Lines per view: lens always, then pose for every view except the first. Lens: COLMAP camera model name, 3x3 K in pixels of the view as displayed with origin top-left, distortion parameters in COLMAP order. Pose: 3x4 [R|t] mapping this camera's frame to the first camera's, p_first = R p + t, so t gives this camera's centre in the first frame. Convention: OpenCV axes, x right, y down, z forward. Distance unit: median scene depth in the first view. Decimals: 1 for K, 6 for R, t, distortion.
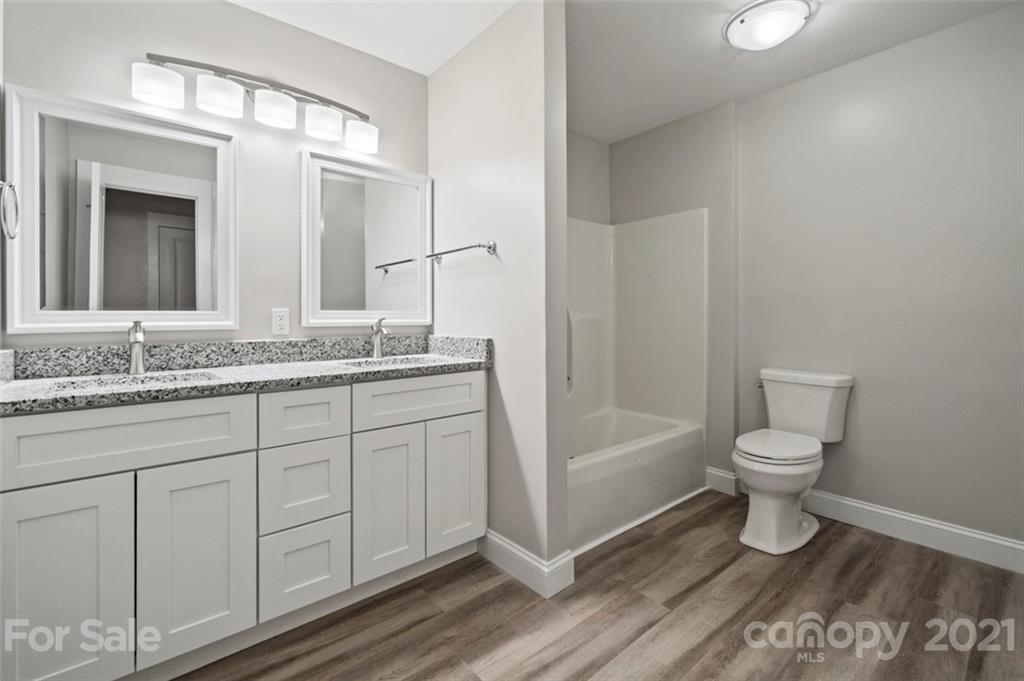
lens RADIAL K [[446.6, 0, 510.4], [0, 446.6, 315.2], [0, 0, 1]] dist [-0.001460, -0.000163]
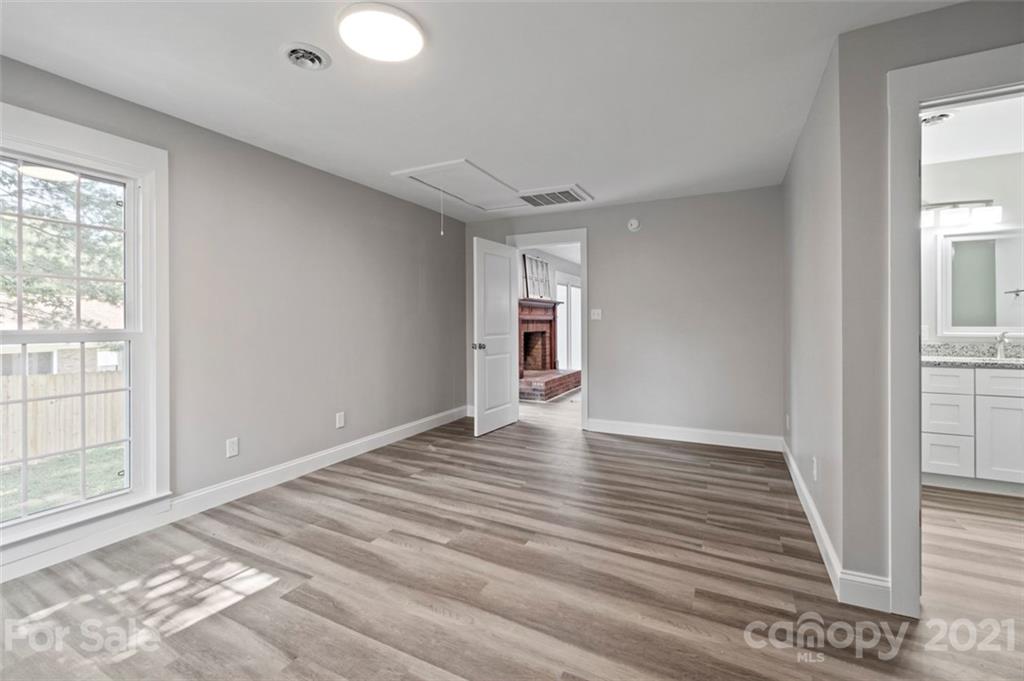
lens RADIAL K [[446.6, 0, 493.5], [0, 446.6, 319.6], [0, 0, 1]] dist [-0.001460, -0.000163]
pose [[0.367362, -0.001071, -0.930078, 0.485080], [0.002406, 0.999997, -0.000201, -0.040213], [0.930075, -0.002164, 0.367363, -1.180226]]
